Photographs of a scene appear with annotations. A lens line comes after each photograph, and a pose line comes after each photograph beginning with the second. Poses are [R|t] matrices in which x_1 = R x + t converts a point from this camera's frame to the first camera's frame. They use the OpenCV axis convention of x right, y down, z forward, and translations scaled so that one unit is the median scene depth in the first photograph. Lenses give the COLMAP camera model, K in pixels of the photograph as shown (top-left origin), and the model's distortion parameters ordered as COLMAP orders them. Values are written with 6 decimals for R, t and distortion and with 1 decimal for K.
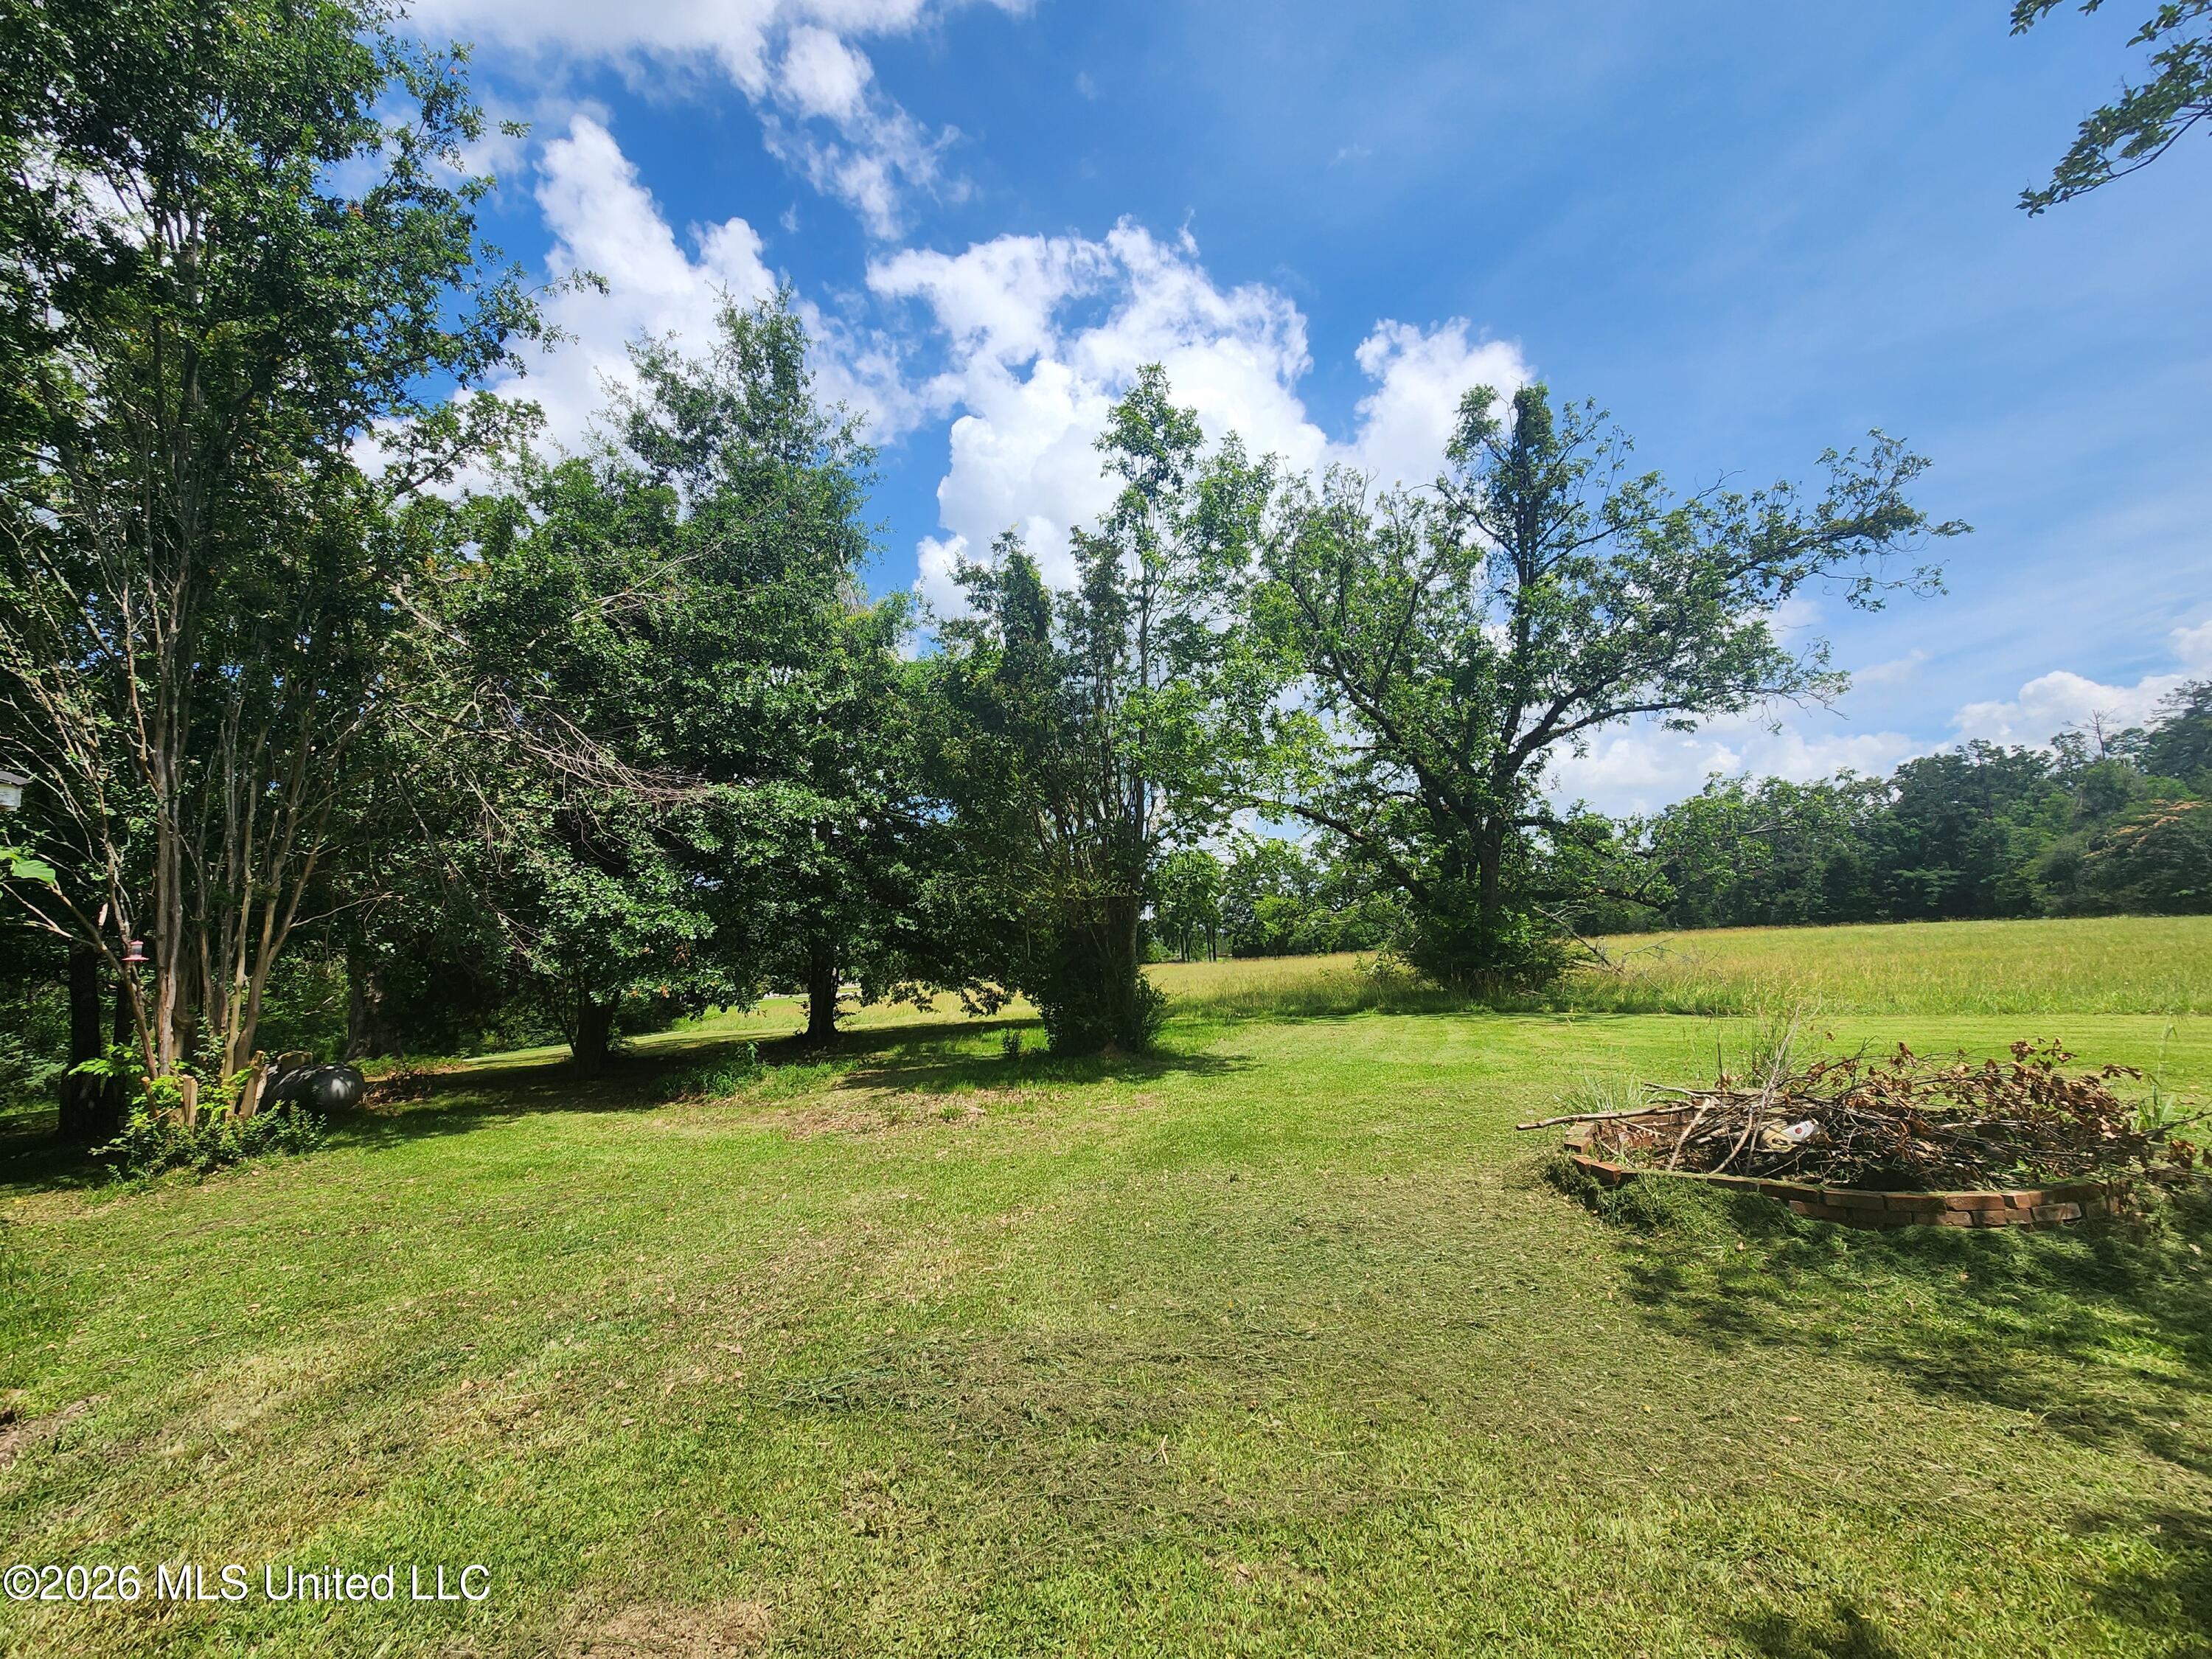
lens RADIAL K [[895.4, 0, 1092.7], [0, 895.4, 836.0], [0, 0, 1]] dist [0.000581, 0.000363]
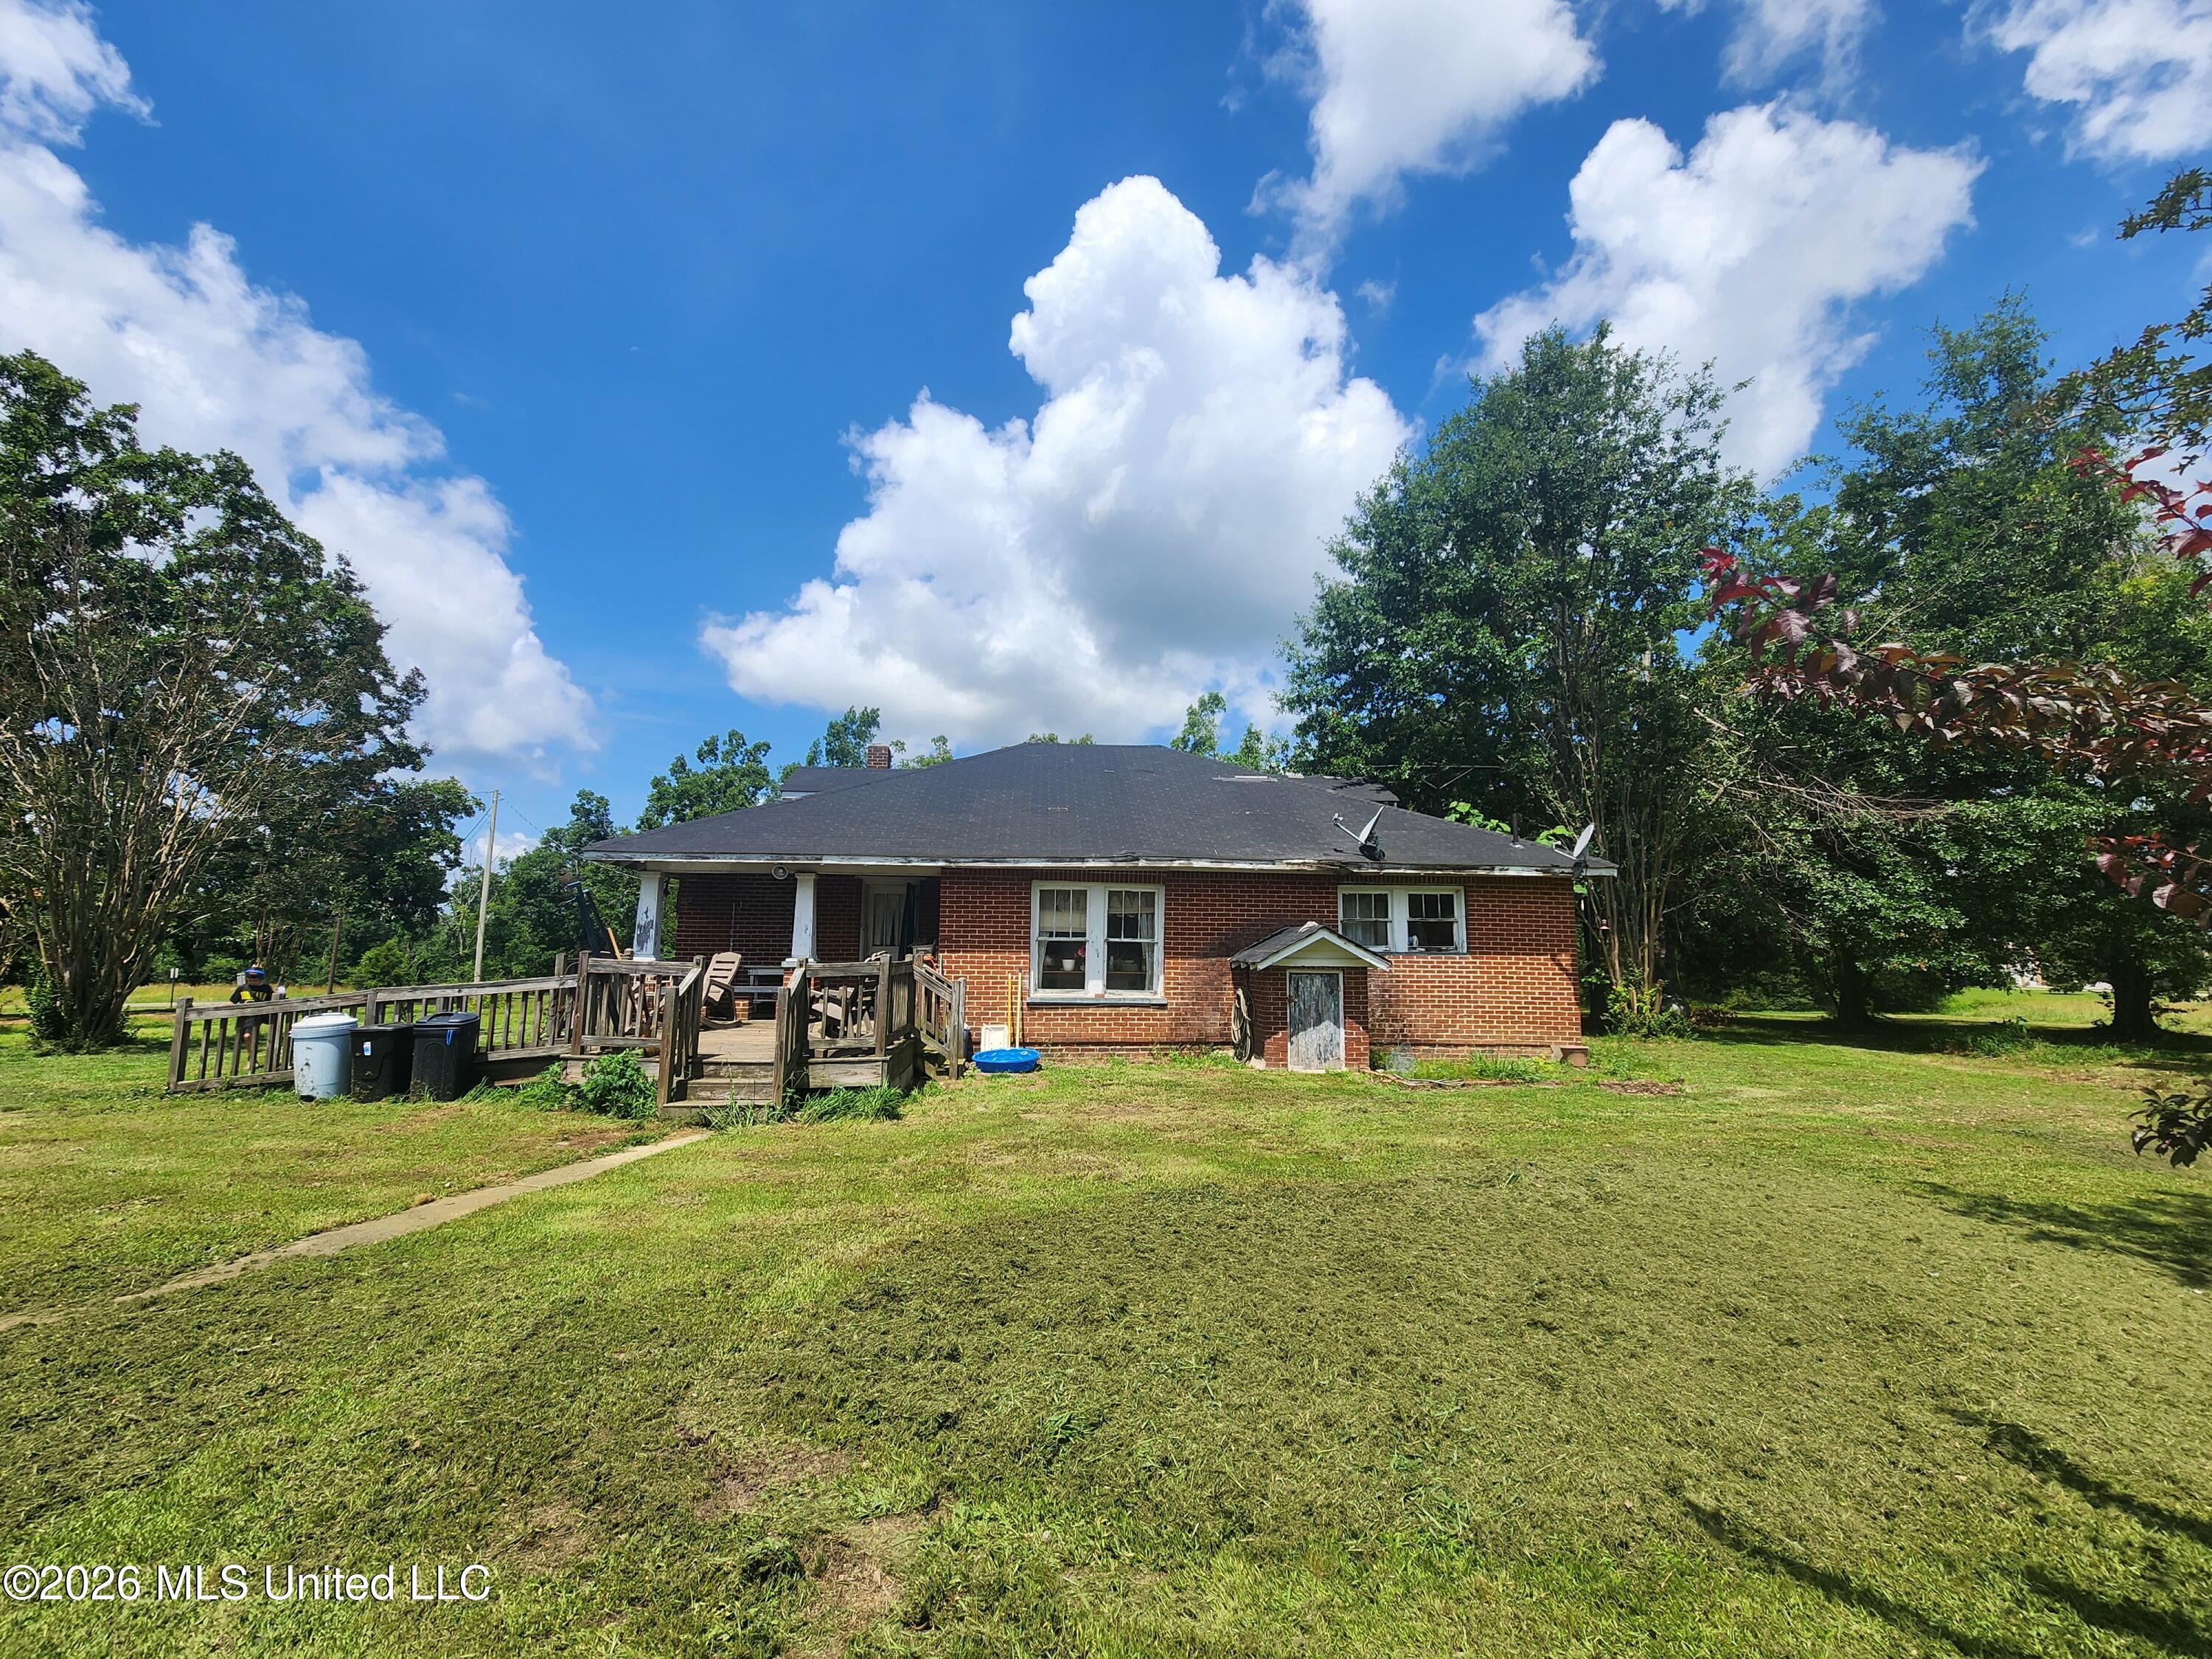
lens RADIAL K [[895.4, 0, 1092.7], [0, 895.4, 836.0], [0, 0, 1]] dist [0.000581, 0.000363]
pose [[0.380623, -0.046181, -0.923576, 0.277475], [0.086232, 0.996173, -0.014273, -0.102221], [0.920701, -0.074210, 0.383149, -0.599317]]
